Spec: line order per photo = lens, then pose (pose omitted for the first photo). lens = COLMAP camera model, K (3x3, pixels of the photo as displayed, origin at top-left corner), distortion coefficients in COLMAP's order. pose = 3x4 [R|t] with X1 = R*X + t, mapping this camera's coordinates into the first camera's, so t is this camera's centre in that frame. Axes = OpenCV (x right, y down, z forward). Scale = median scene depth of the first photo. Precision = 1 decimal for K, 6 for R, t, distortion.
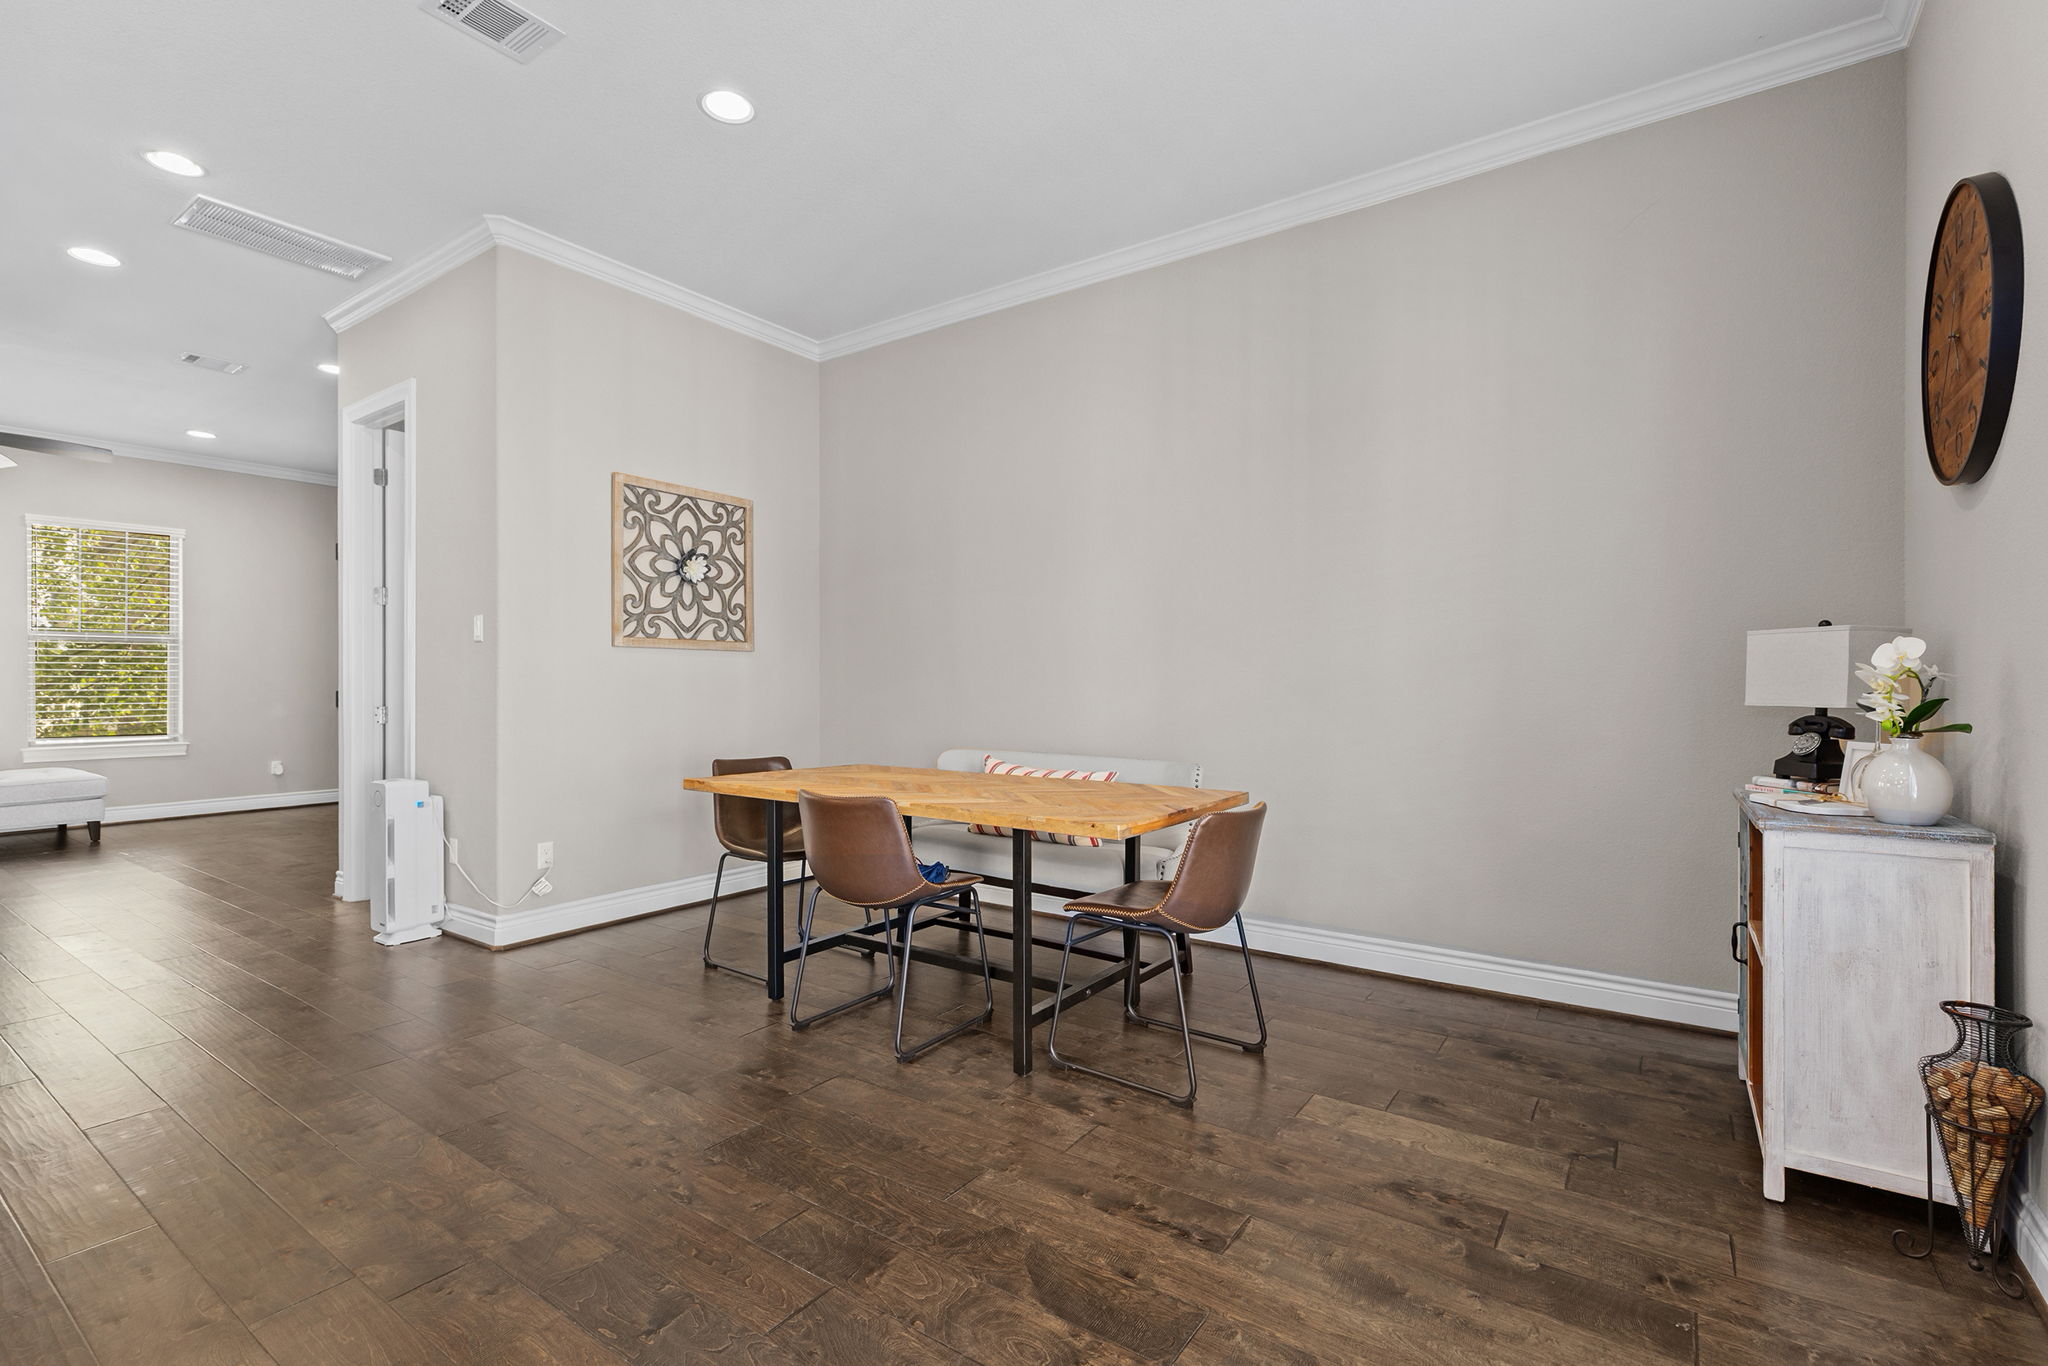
lens RADIAL K [[918.4, 0, 1025.6], [0, 918.4, 684.4], [0, 0, 1]] dist [0.007338, -0.001372]
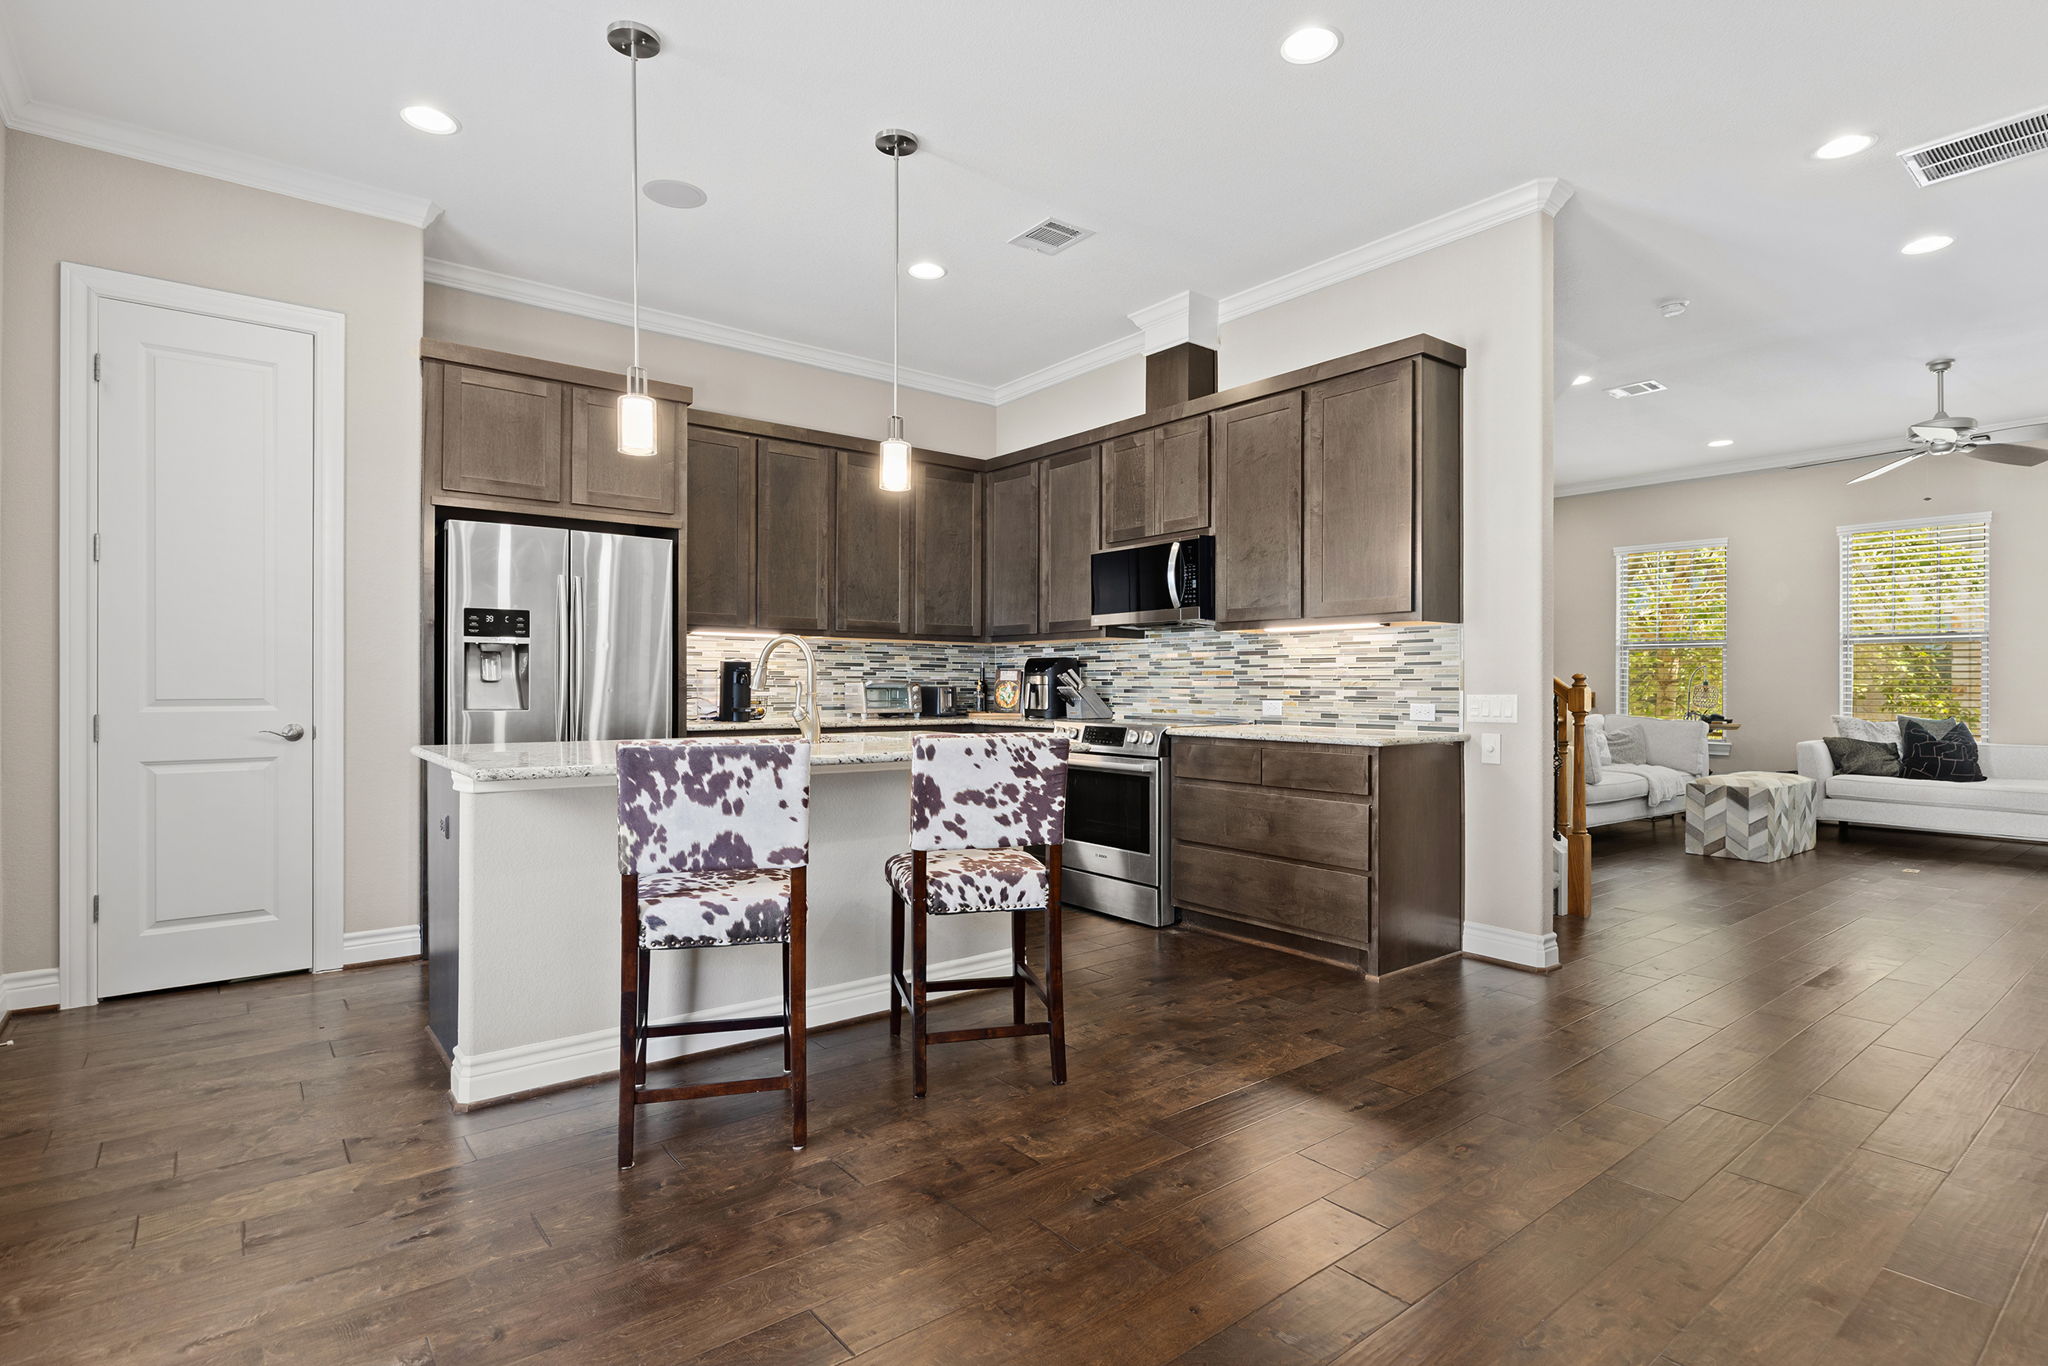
lens RADIAL K [[1011.5, 0, 1024.7], [0, 1011.5, 686.9], [0, 0, 1]] dist [-0.000643, -0.000794]
pose [[-0.276785, 0.001012, -0.960931, 0.264722], [-0.000345, 0.999999, 0.001153, -0.000908], [0.960932, 0.000650, -0.276785, 0.379471]]
